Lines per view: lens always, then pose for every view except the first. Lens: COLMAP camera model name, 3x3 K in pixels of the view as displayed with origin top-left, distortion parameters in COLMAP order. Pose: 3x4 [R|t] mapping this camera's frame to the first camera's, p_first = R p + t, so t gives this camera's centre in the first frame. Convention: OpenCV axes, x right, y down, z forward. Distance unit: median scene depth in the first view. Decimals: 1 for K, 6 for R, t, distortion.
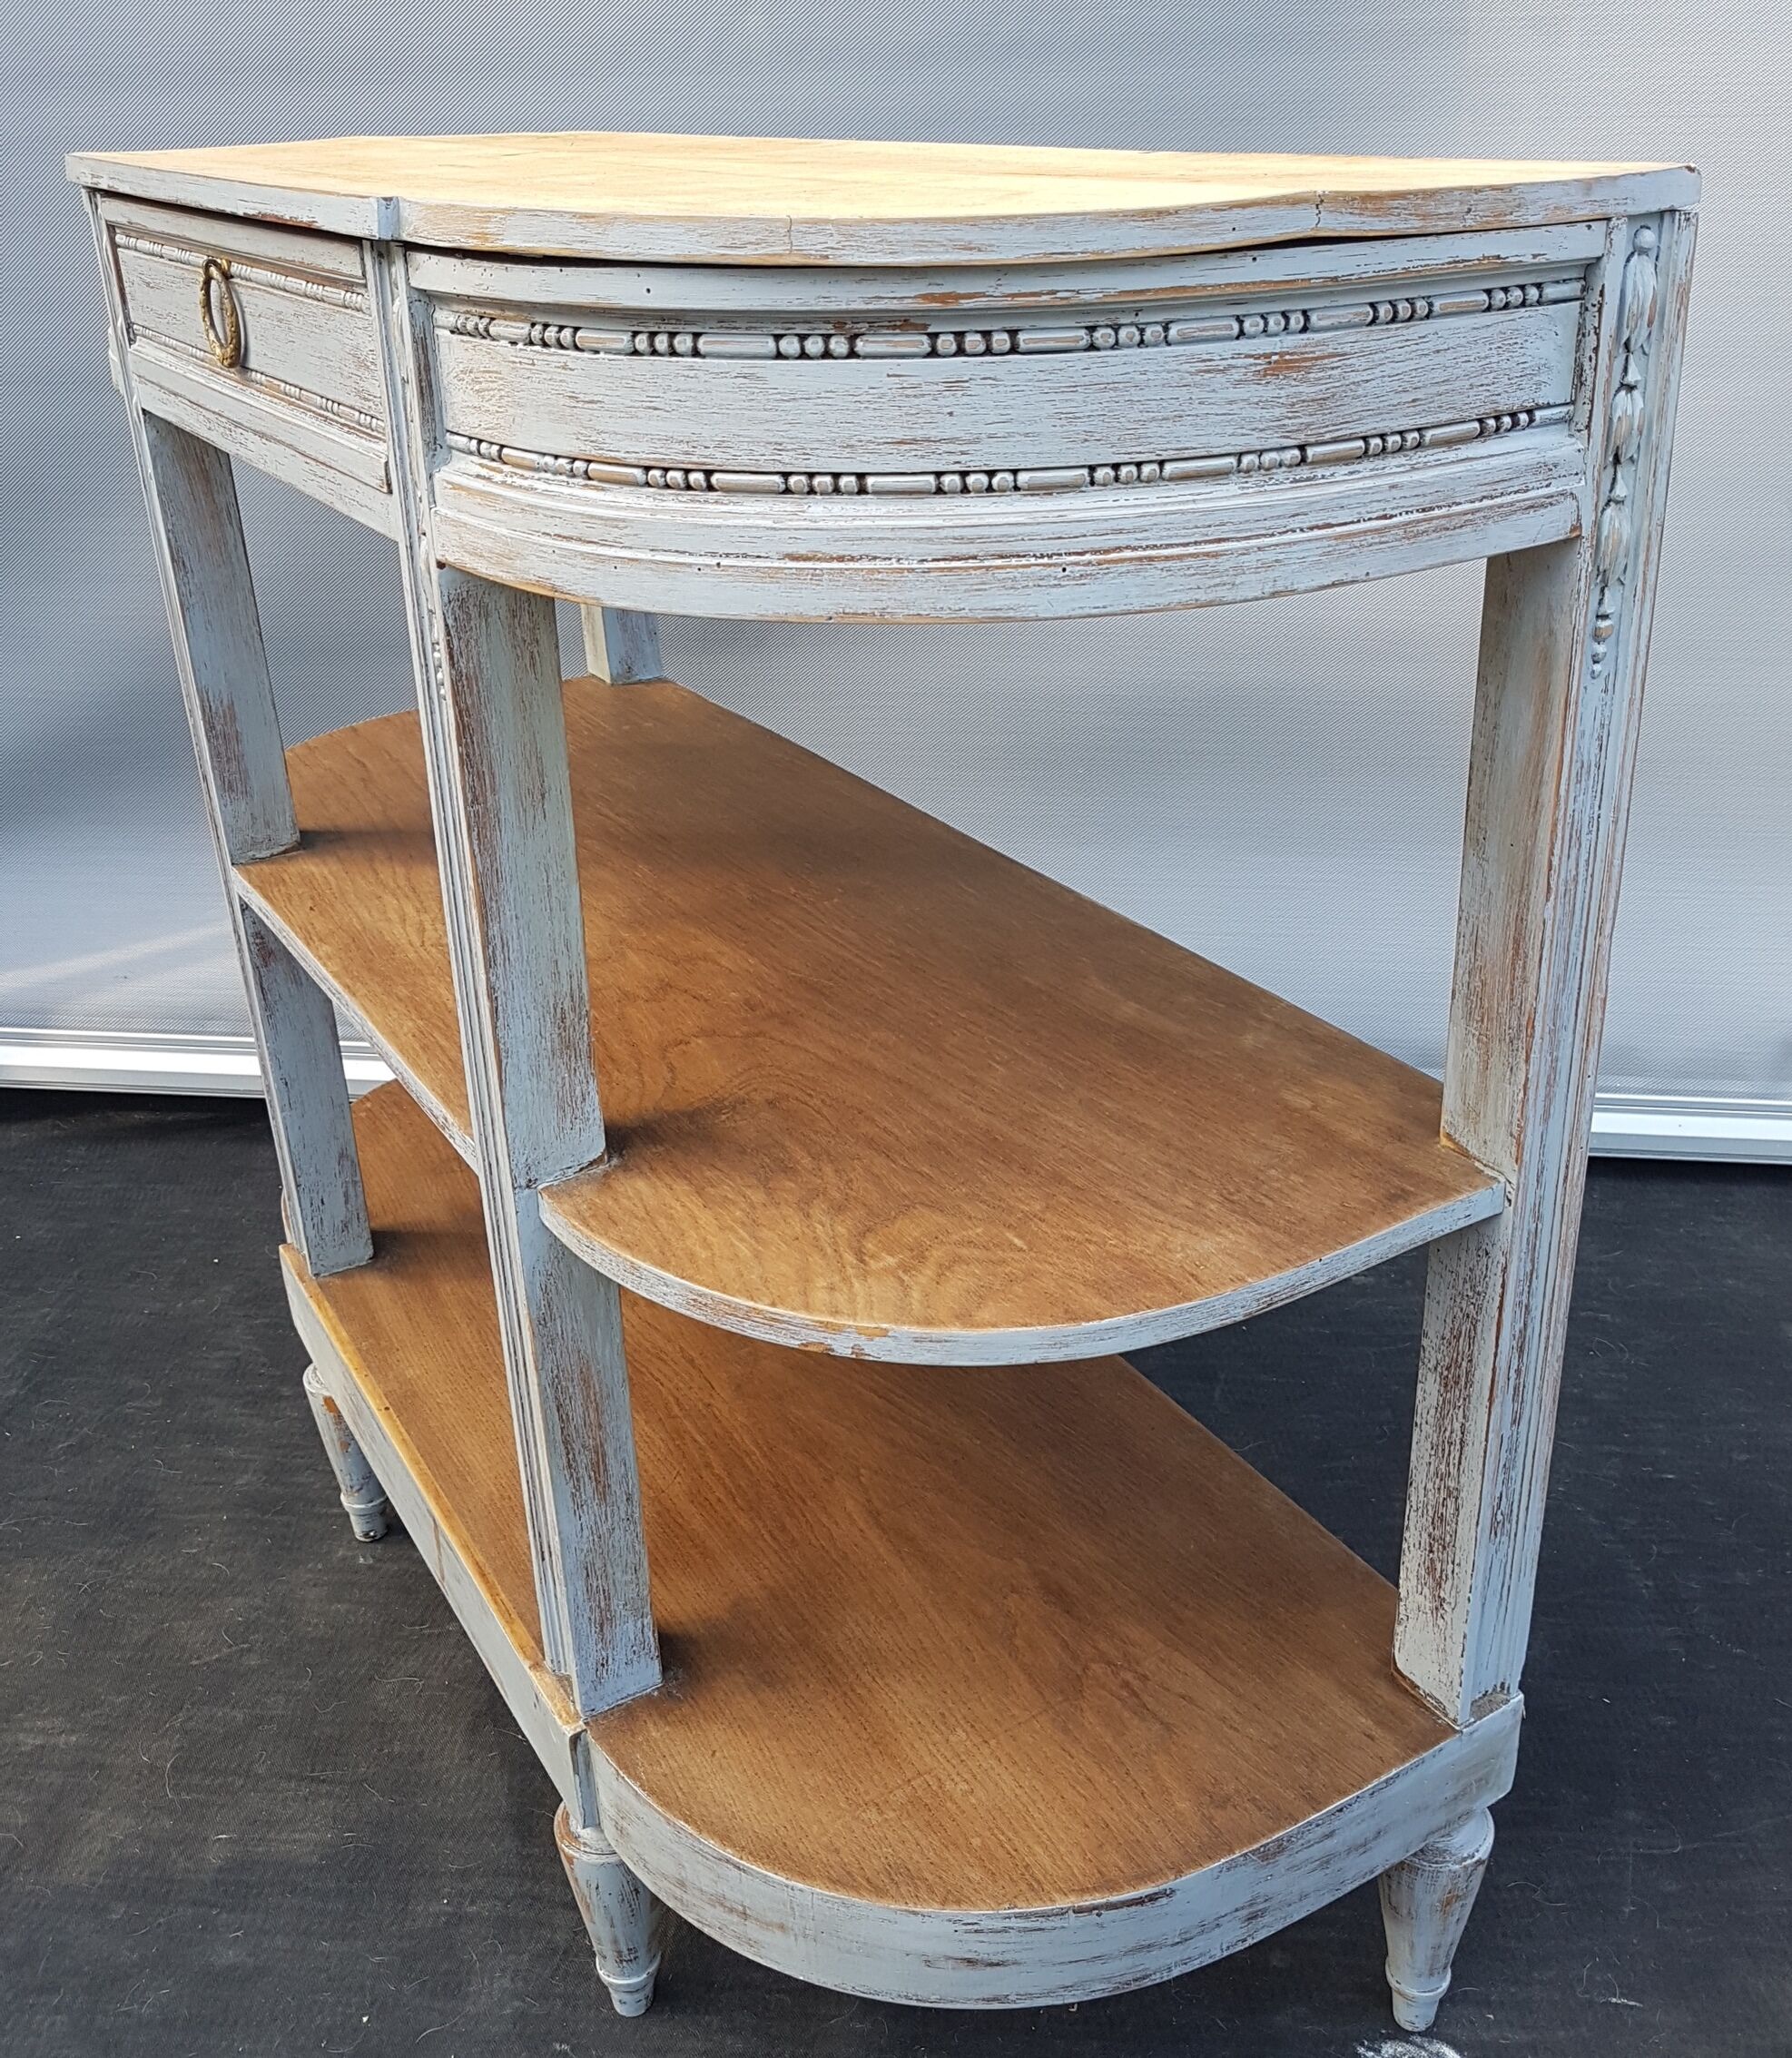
lens RADIAL K [[1954.2, 0, 896.0], [0, 1954.2, 1029.0], [0, 0, 1]] dist [0.002831, -0.015278]
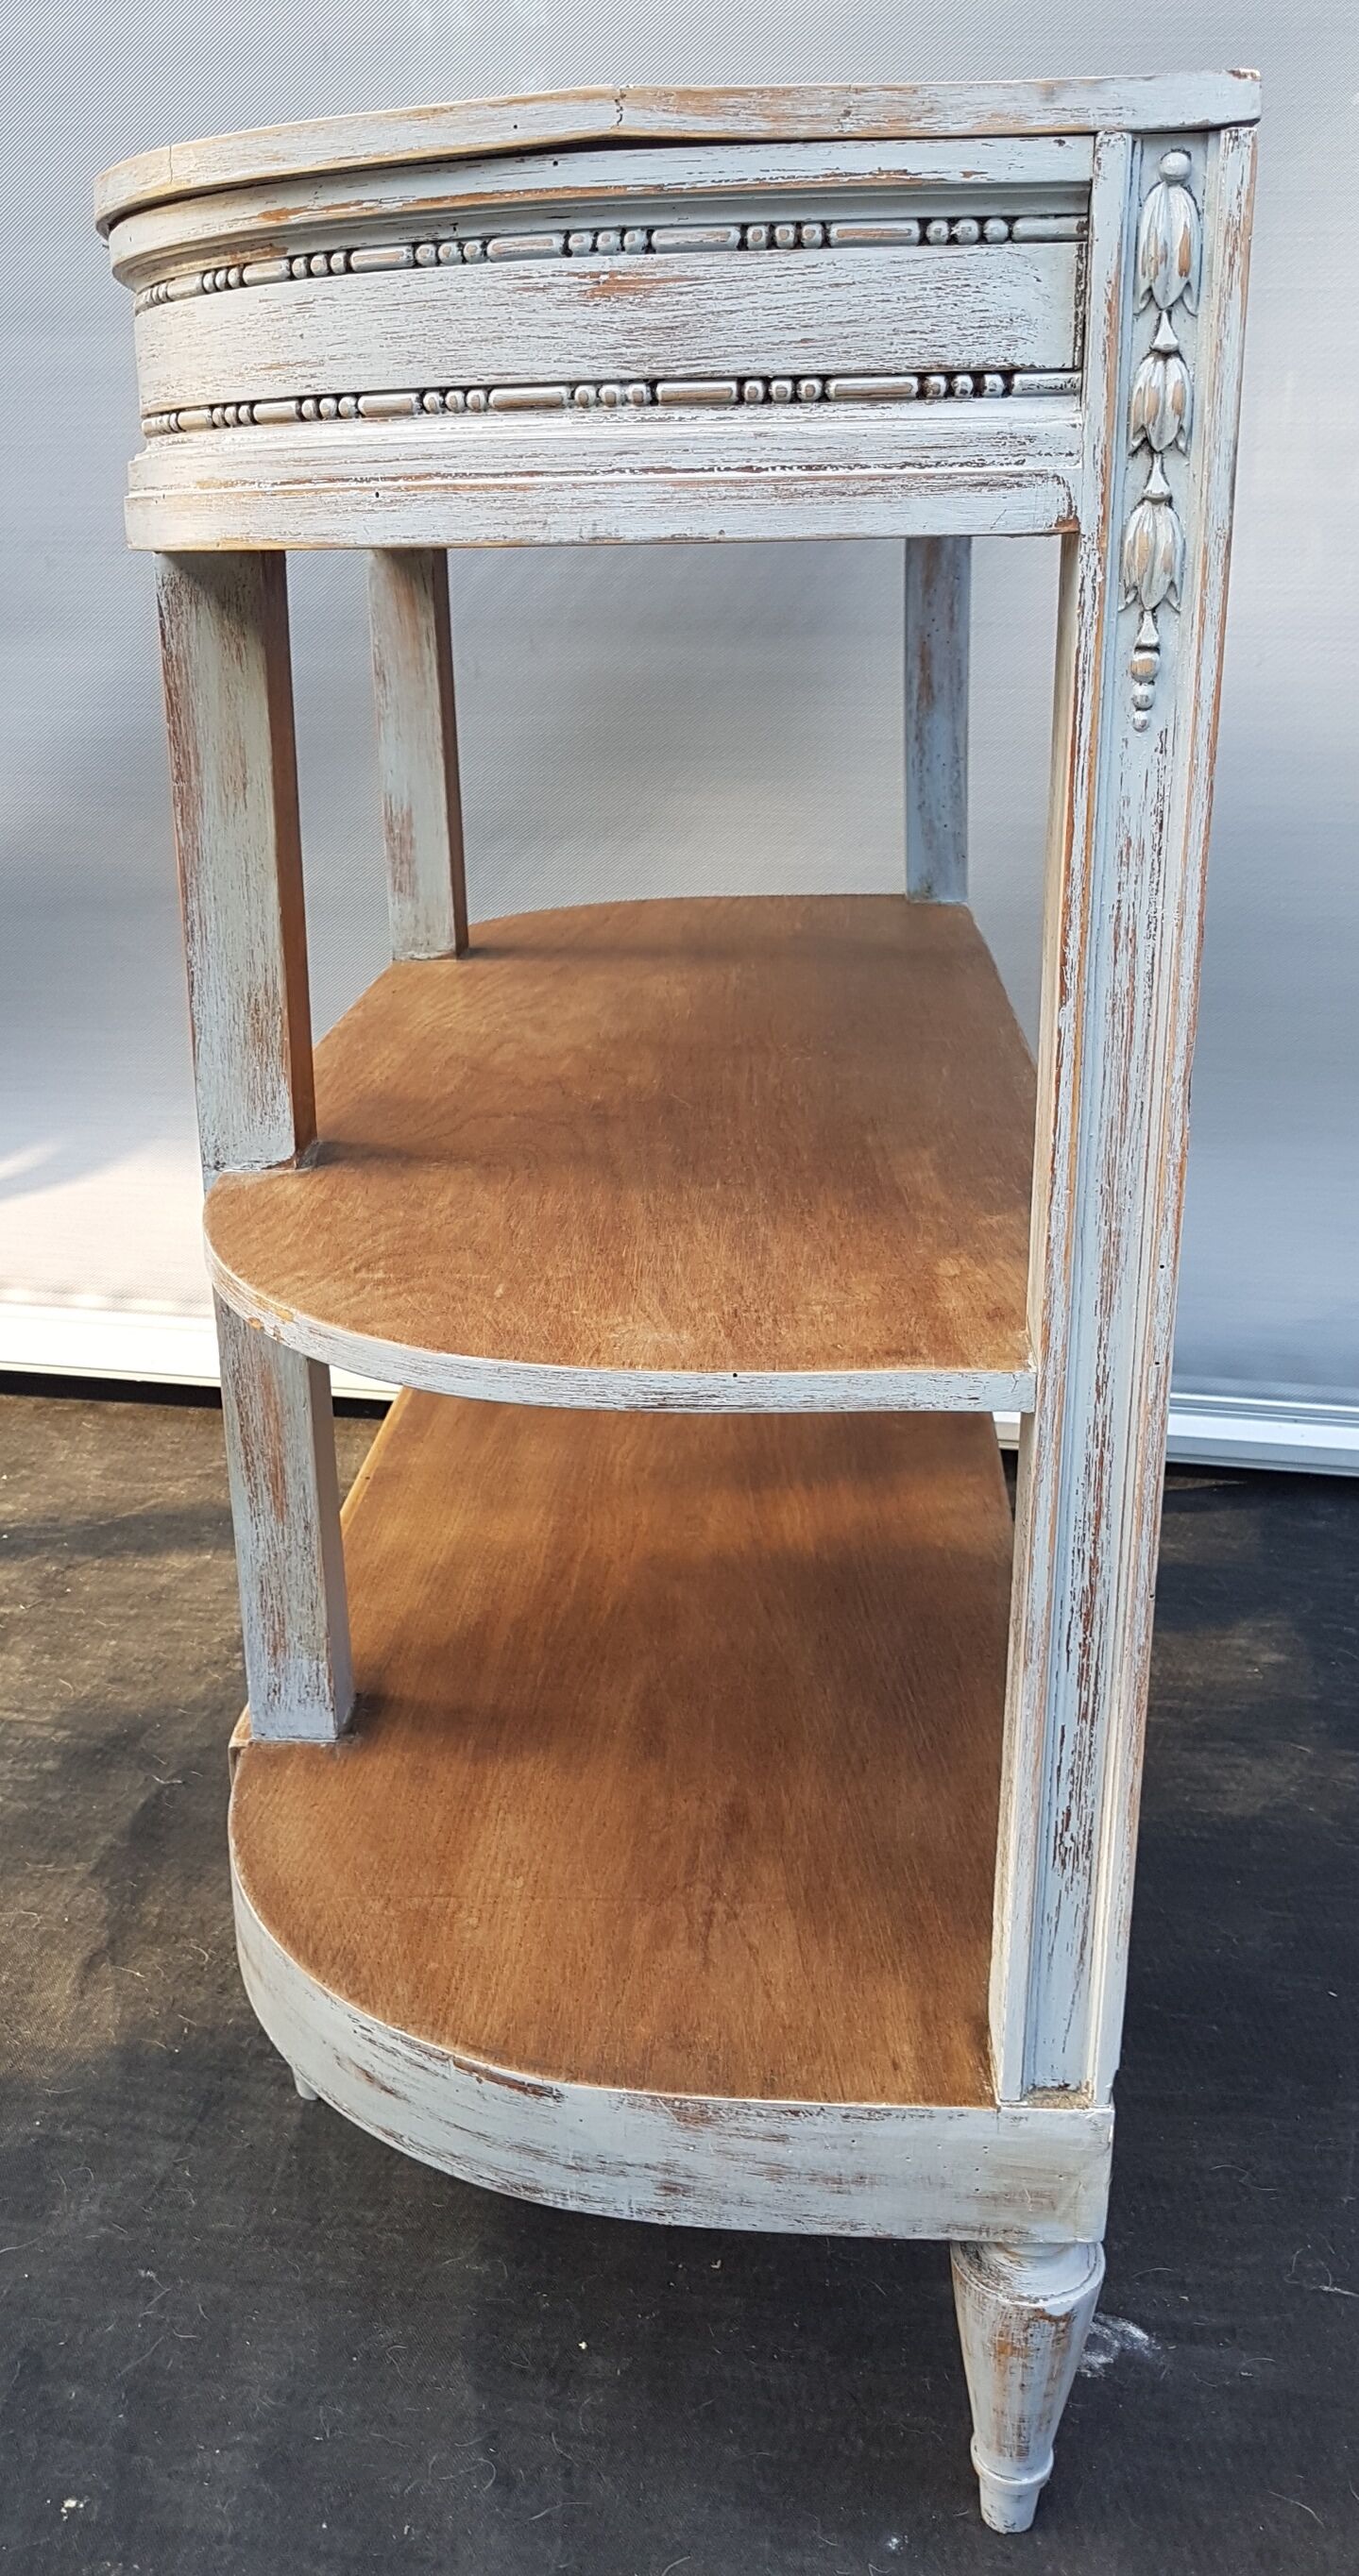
lens RADIAL K [[2035.9, 0, 680.6], [0, 2035.9, 1263.6], [0, 0, 1]] dist [0.010604, -0.046728]
pose [[0.820038, 0.208698, -0.532900, 0.758214], [-0.259425, 0.965533, -0.021079, 0.108694], [0.510134, 0.155533, 0.845915, 0.247586]]
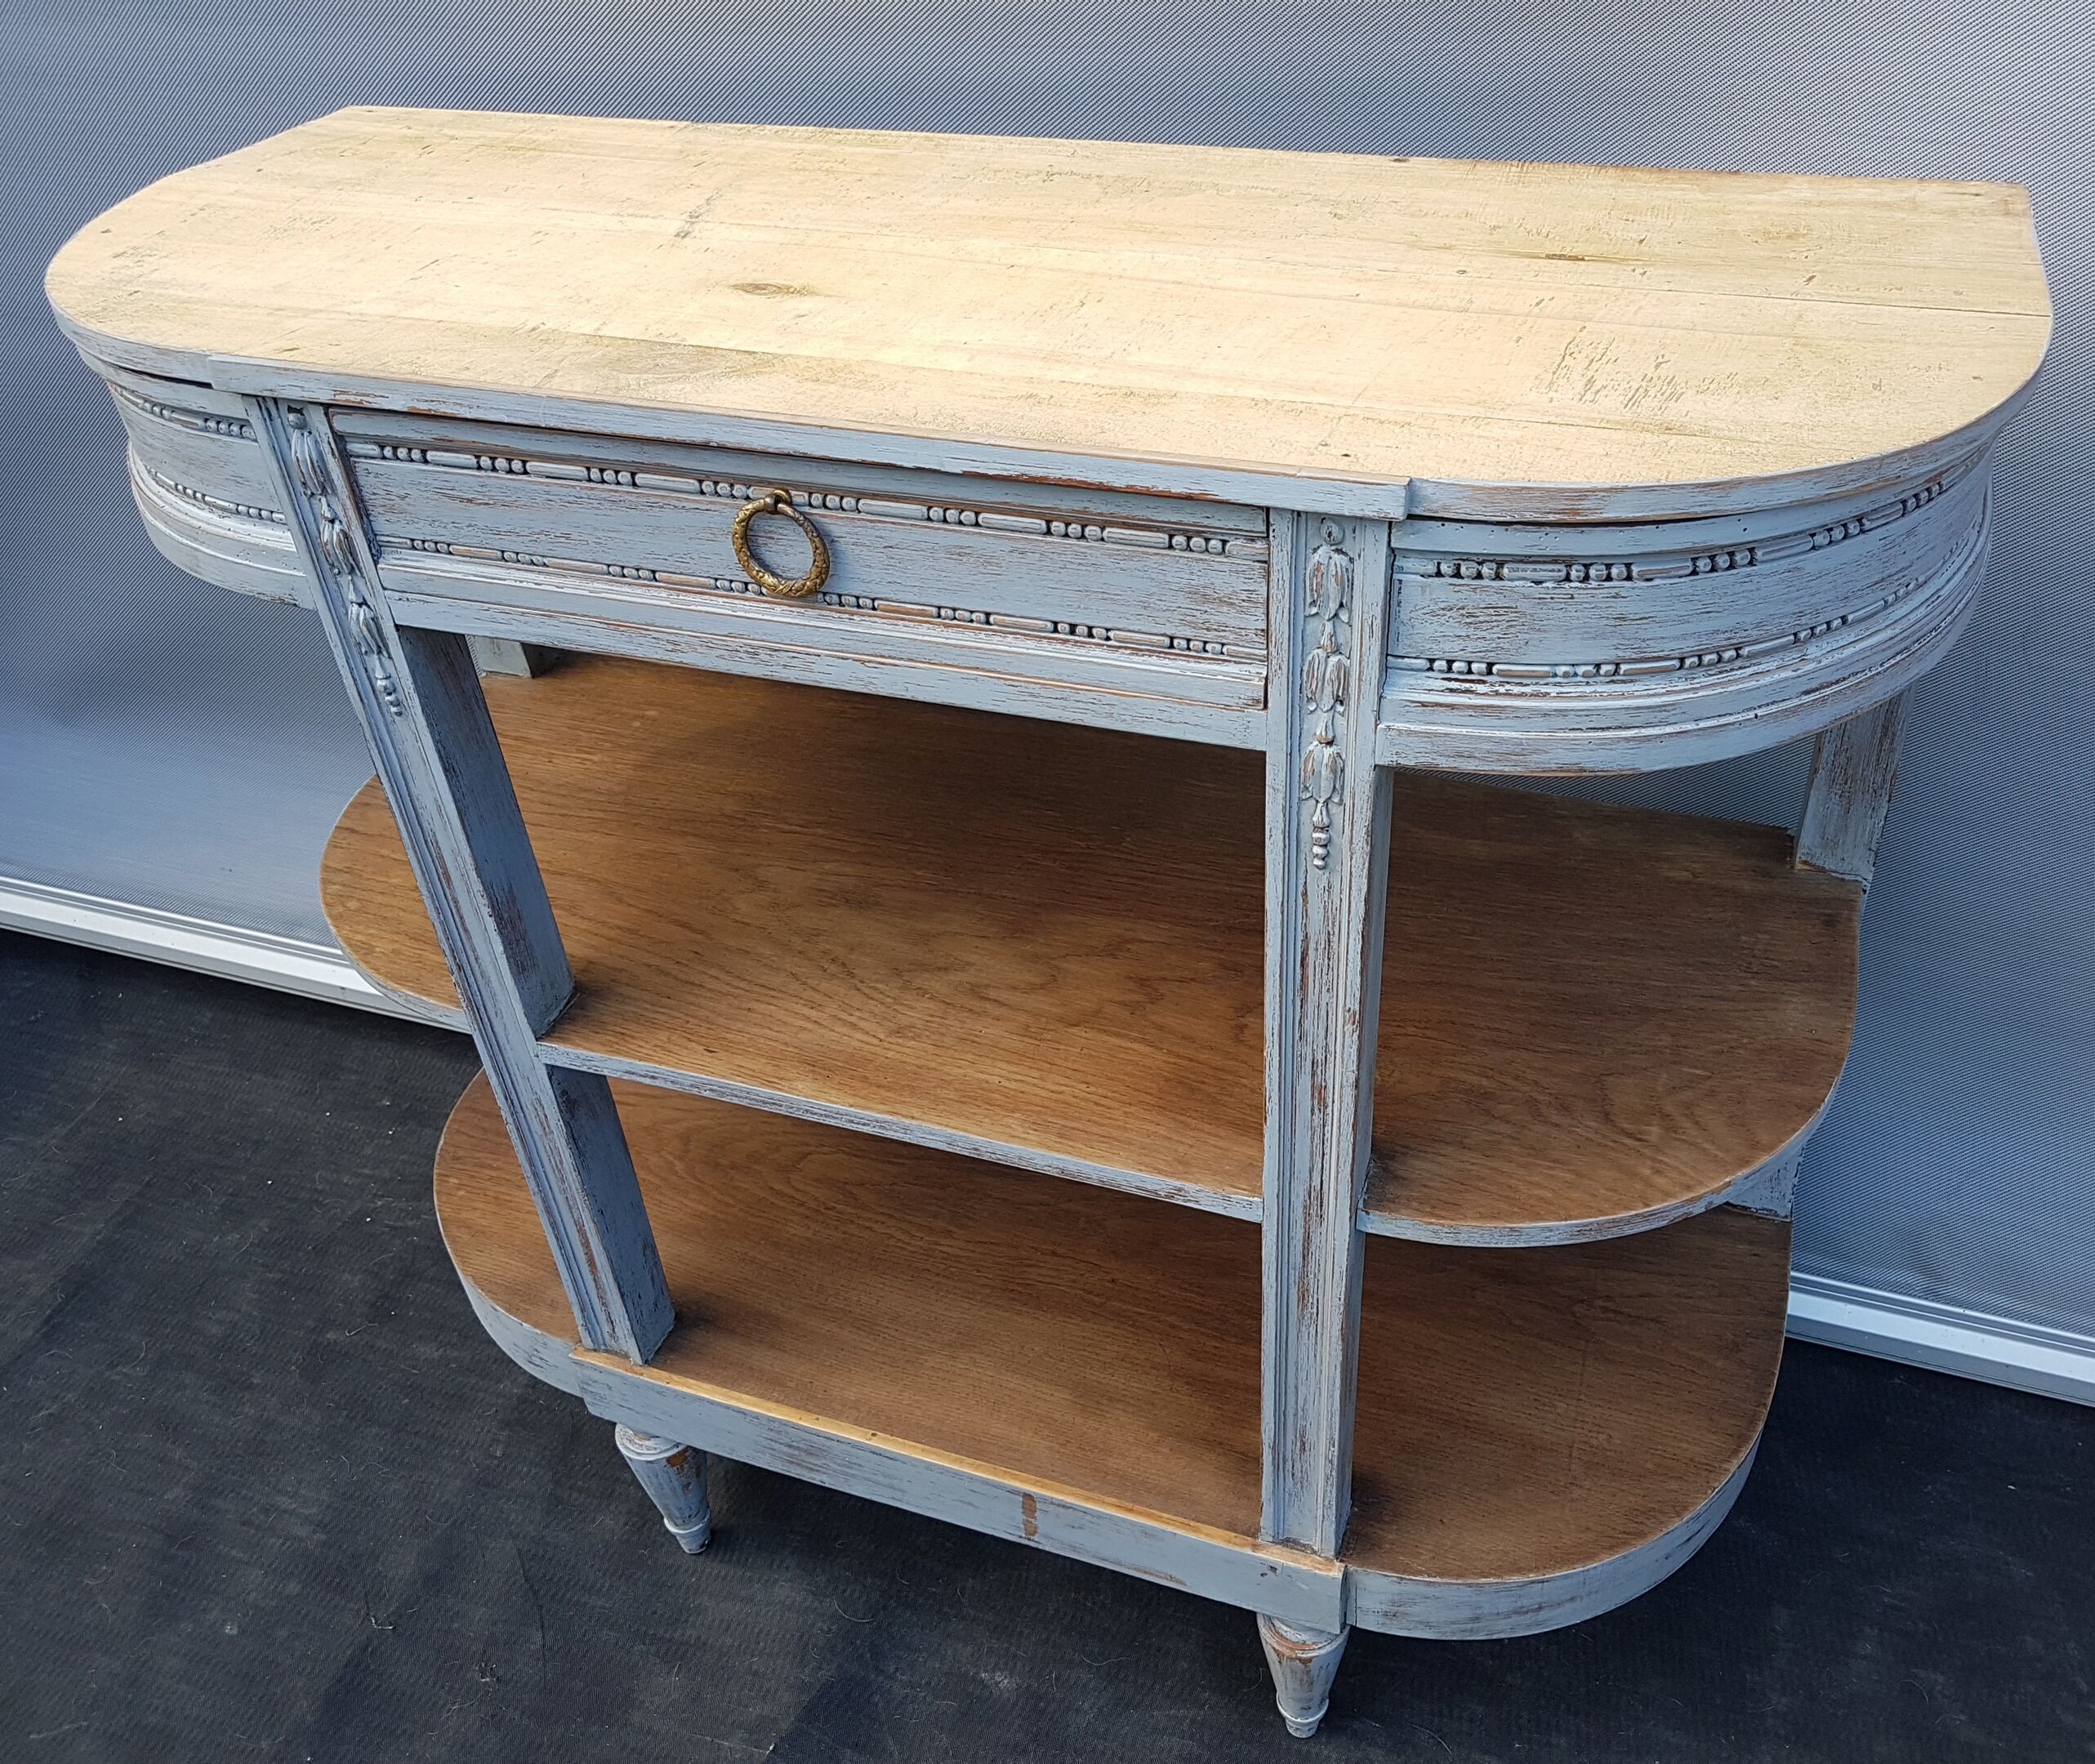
lens RADIAL K [[1797.6, 0, 1053.4], [0, 1797.6, 947.5], [0, 0, 1]] dist [0.009250, 0.003015]
pose [[0.777811, -0.412157, 0.474485, -0.952268], [0.306627, 0.907859, 0.285959, -0.522172], [-0.548625, -0.076932, 0.832521, 0.269839]]
